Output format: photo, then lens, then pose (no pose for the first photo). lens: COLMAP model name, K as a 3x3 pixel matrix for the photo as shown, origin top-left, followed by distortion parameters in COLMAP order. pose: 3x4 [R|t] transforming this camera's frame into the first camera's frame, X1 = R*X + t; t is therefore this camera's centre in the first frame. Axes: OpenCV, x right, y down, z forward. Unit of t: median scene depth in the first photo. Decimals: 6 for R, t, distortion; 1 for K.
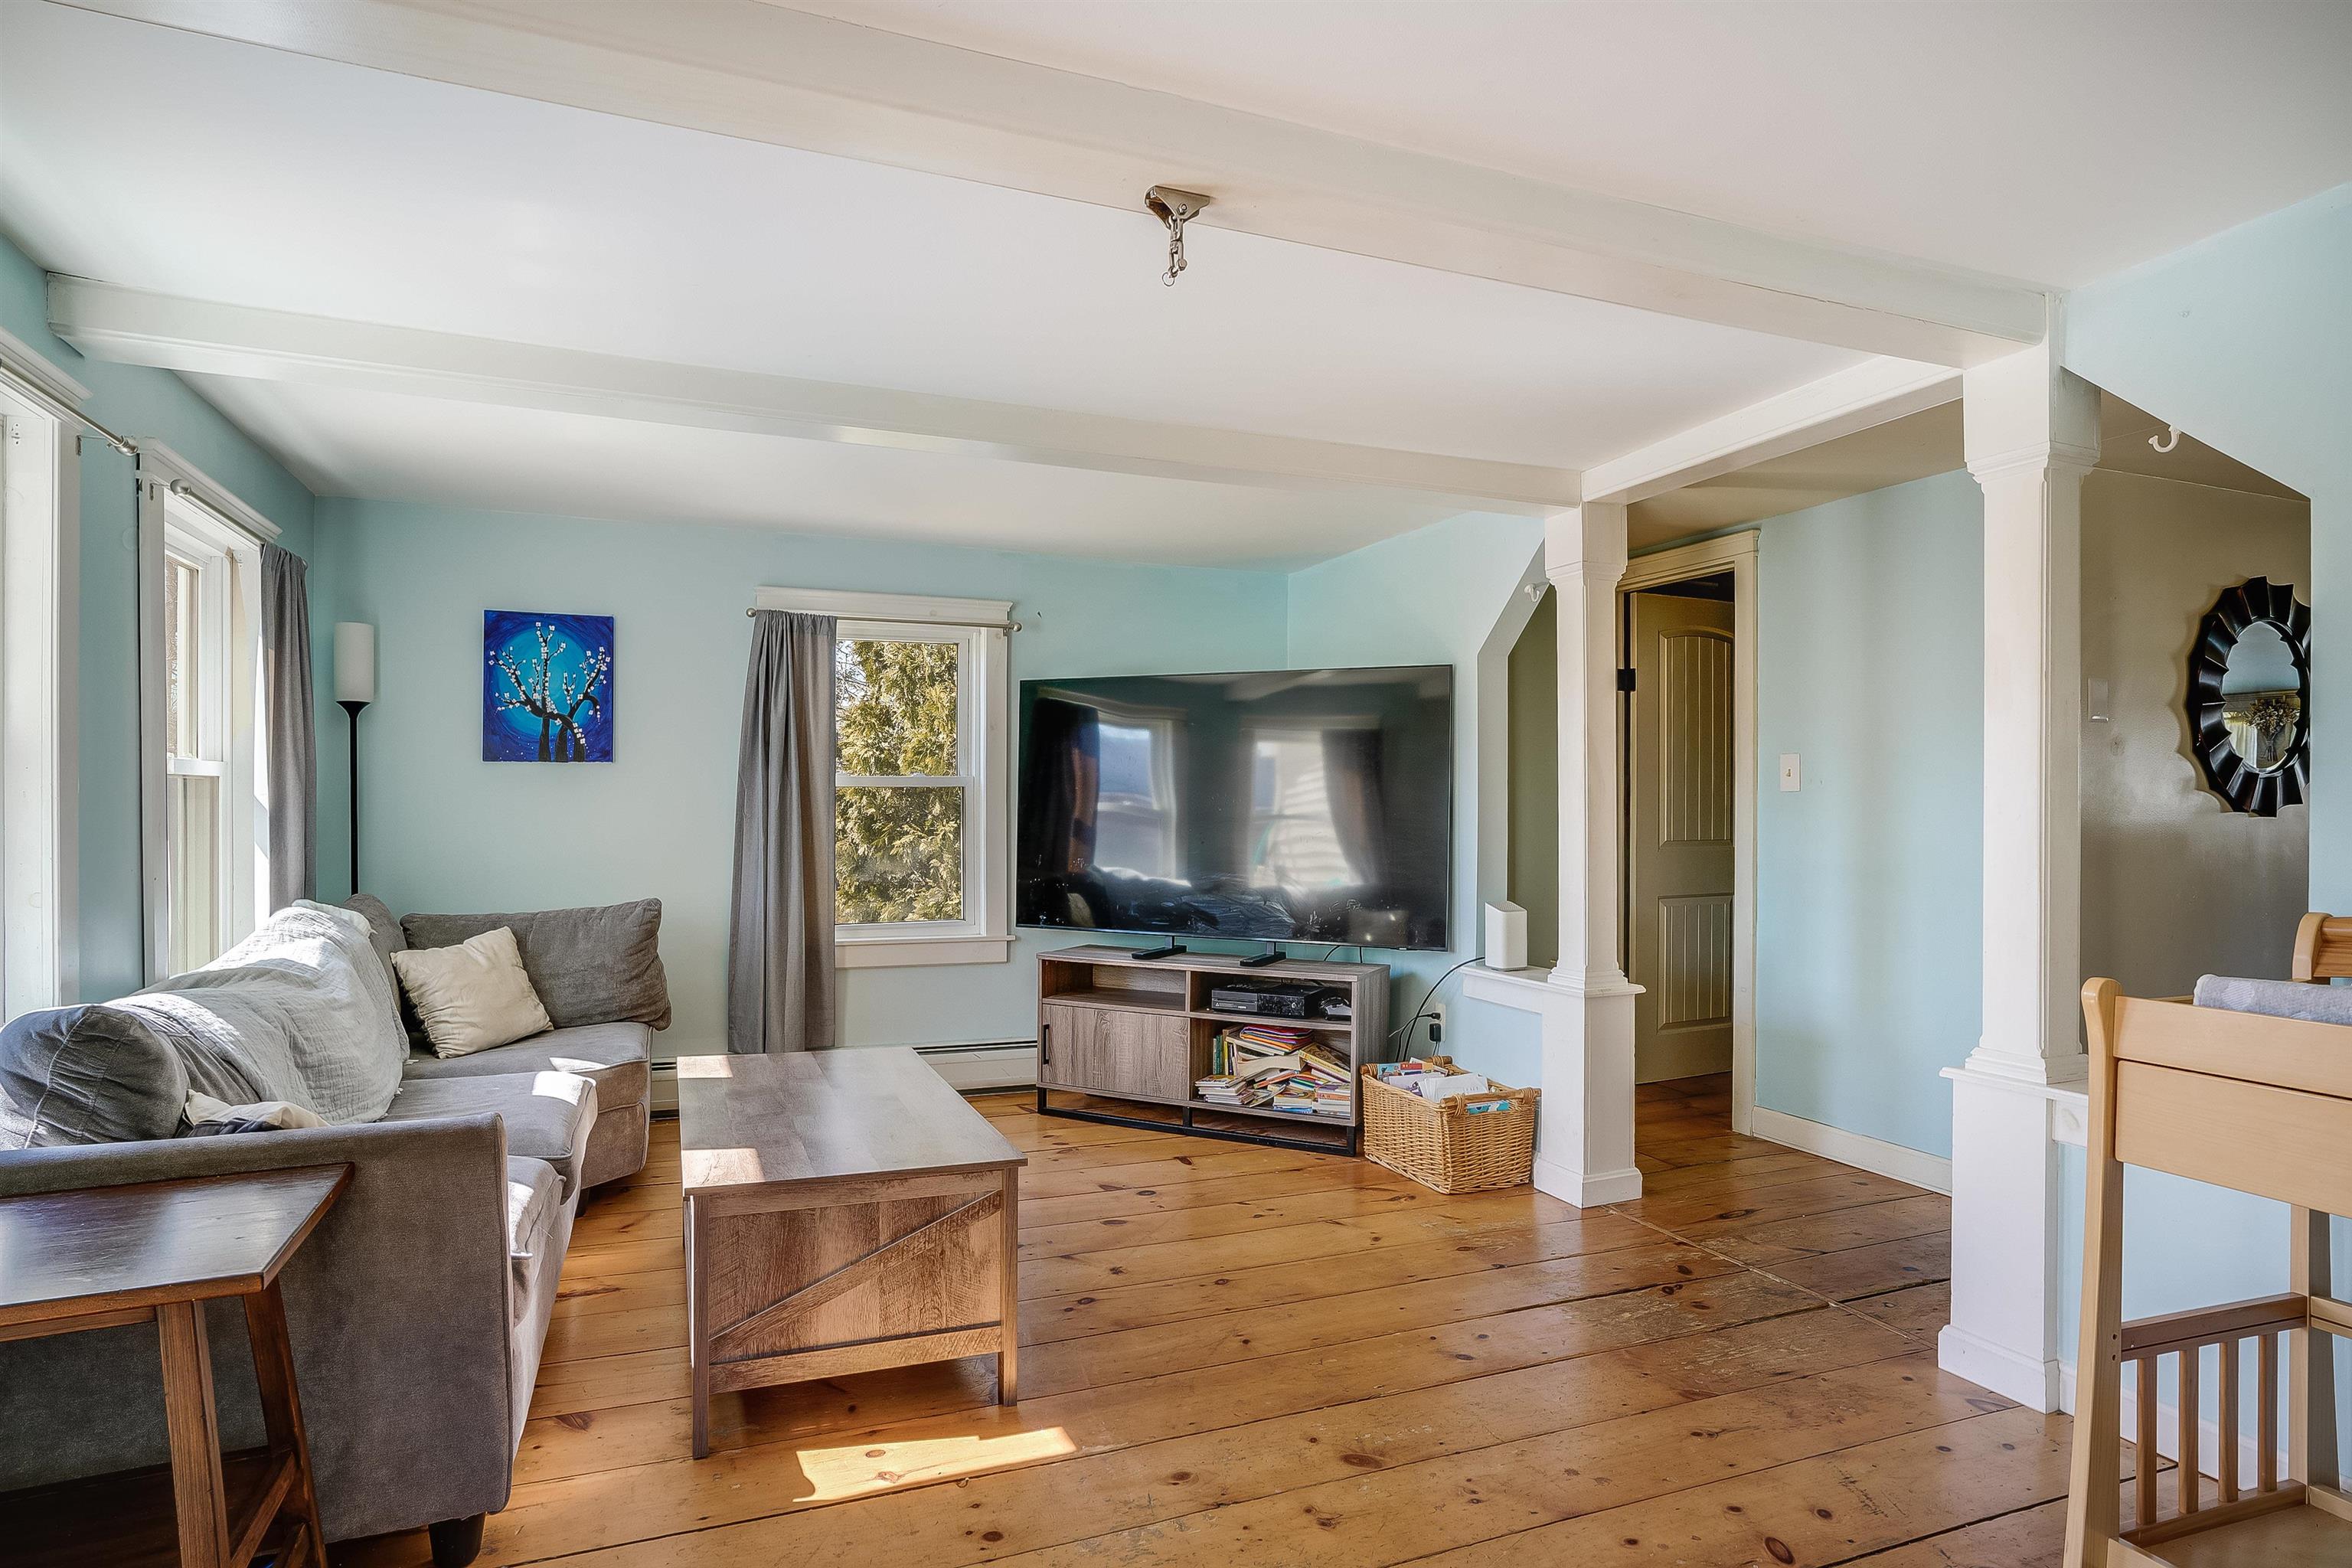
lens RADIAL K [[1267.0, 0, 1178.3], [0, 1267.0, 806.2], [0, 0, 1]] dist [-0.031929, 0.010667]
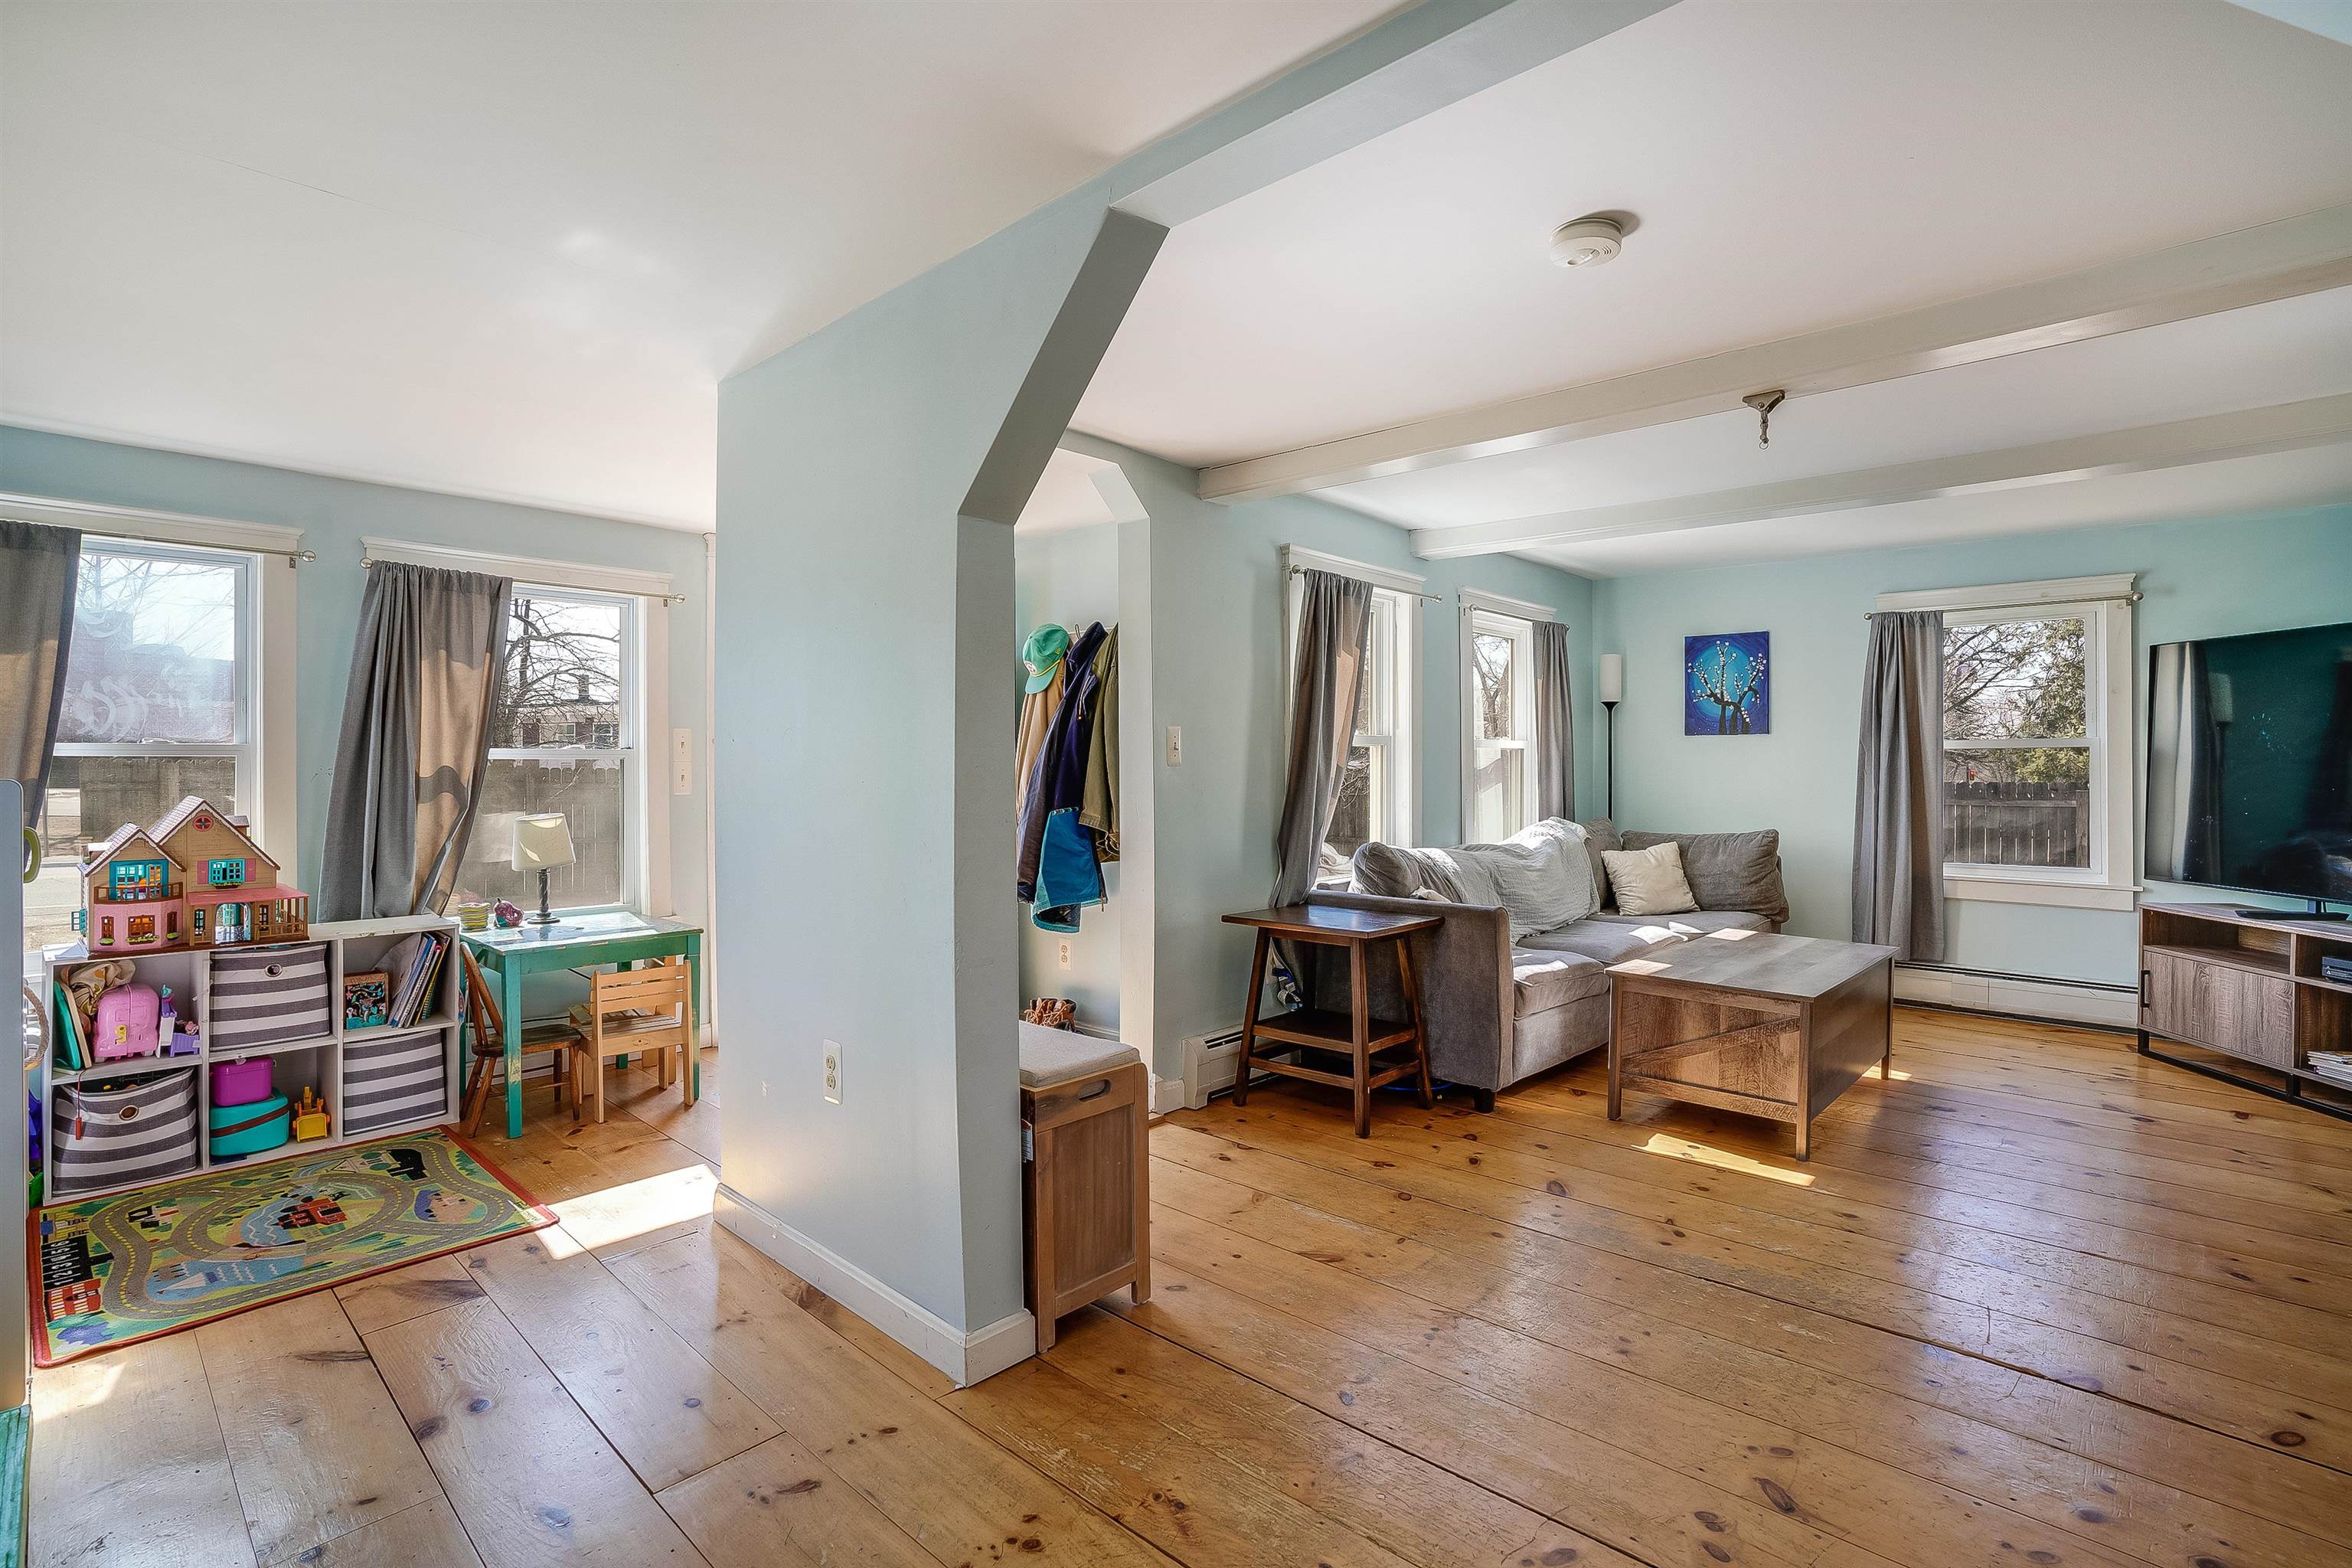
lens RADIAL K [[1117.8, 0, 1171.1], [0, 1117.8, 758.5], [0, 0, 1]] dist [-0.052951, 0.011893]
pose [[0.410540, -0.005707, -0.911825, 0.508649], [-0.001922, 0.999973, -0.007124, 0.003589], [0.911841, 0.004677, 0.410518, -0.154408]]
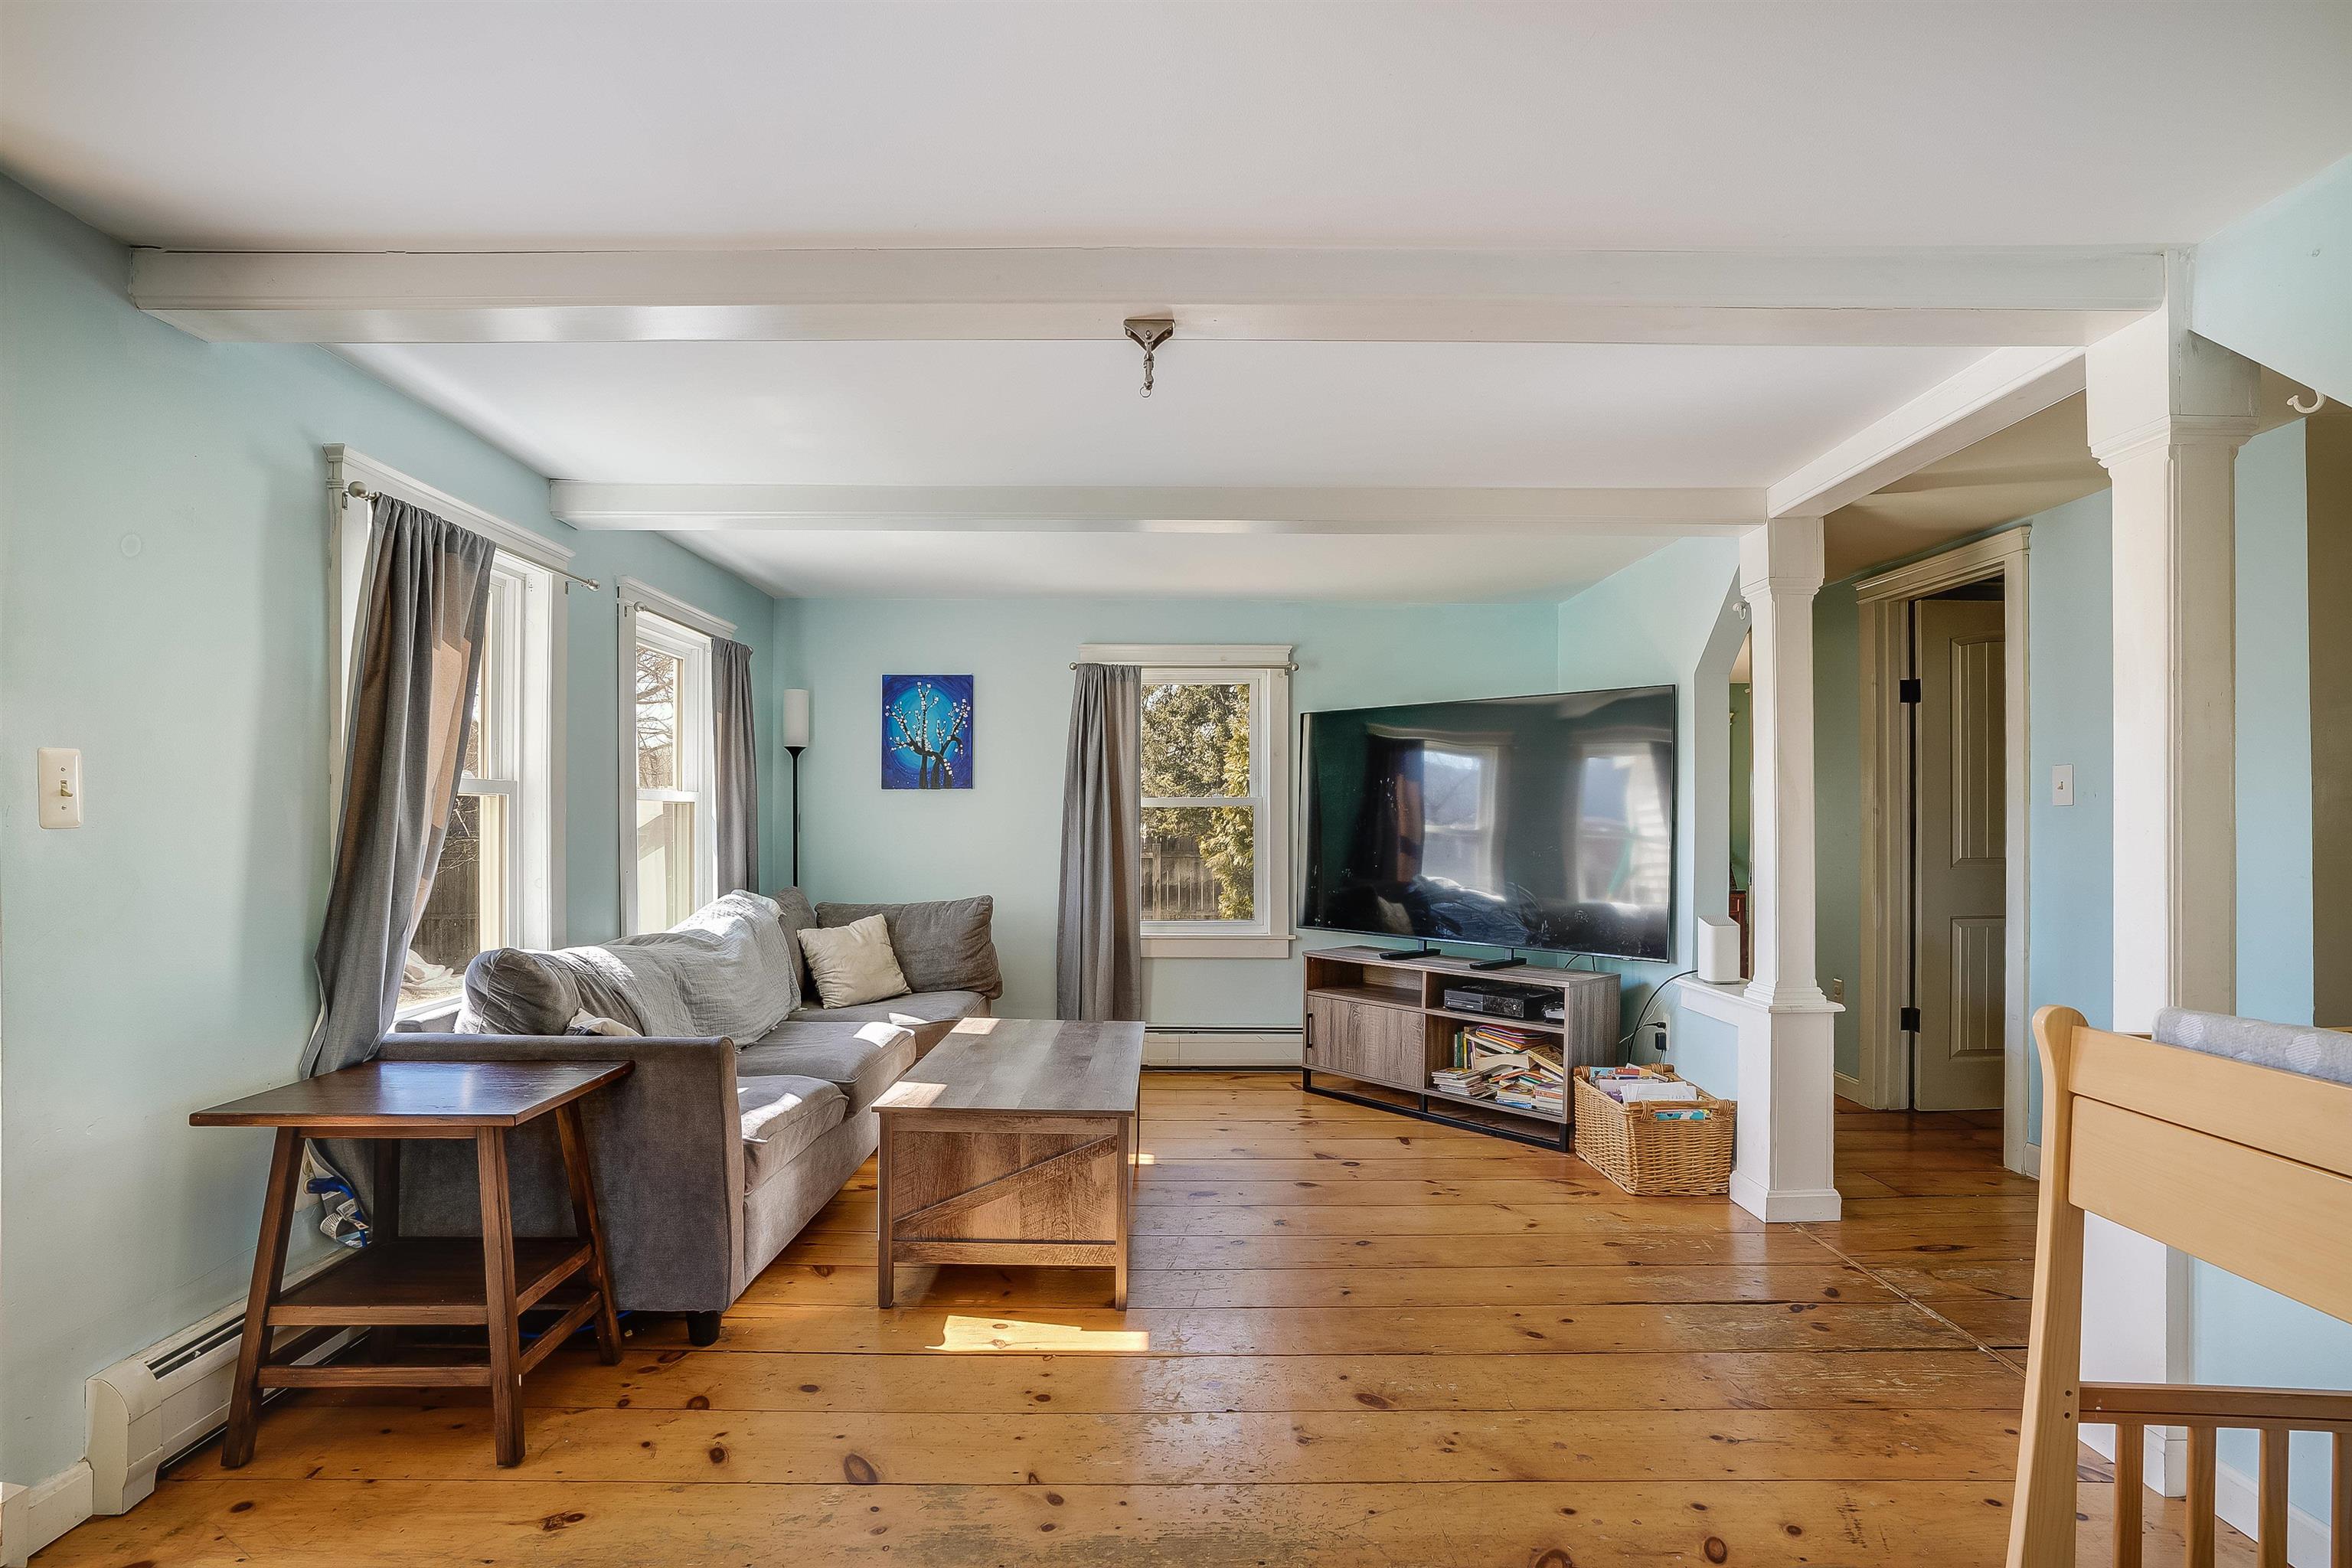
lens RADIAL K [[1146.0, 0, 1174.6], [0, 1146.0, 822.2], [0, 0, 1]] dist [-0.049104, 0.015597]
pose [[0.928103, -0.001224, -0.372321, 0.221531], [0.000796, 0.999999, -0.001303, 0.001115], [0.372322, 0.000913, 0.928103, -0.006818]]
